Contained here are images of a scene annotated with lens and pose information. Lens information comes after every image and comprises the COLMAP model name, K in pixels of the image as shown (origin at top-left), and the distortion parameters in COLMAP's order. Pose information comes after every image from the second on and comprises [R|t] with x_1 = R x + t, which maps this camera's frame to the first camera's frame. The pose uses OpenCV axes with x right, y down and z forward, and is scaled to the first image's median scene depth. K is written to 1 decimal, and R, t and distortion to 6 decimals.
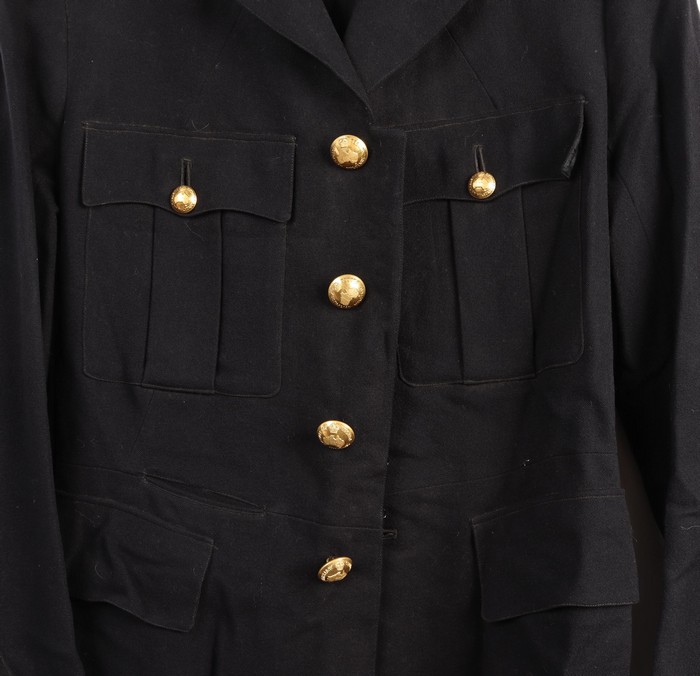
lens RADIAL K [[889.3, 0, 348.8], [0, 889.3, 350.2], [0, 0, 1]] dist [-0.079245, 0.064881]
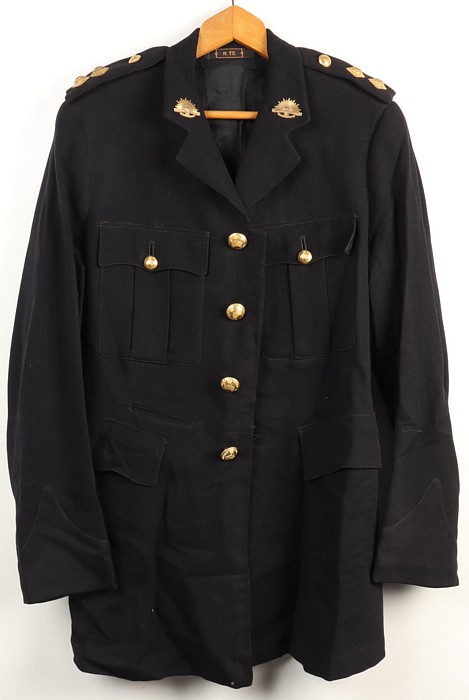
lens RADIAL K [[827.8, 0, 234.5], [0, 827.8, 350.0], [0, 0, 1]] dist [-0.109160, -0.003347]
pose [[0.998742, 0.001875, 0.050108, -0.095766], [-0.003310, 0.999586, 0.028582, -0.033760], [-0.050033, -0.028712, 0.998335, -0.820896]]
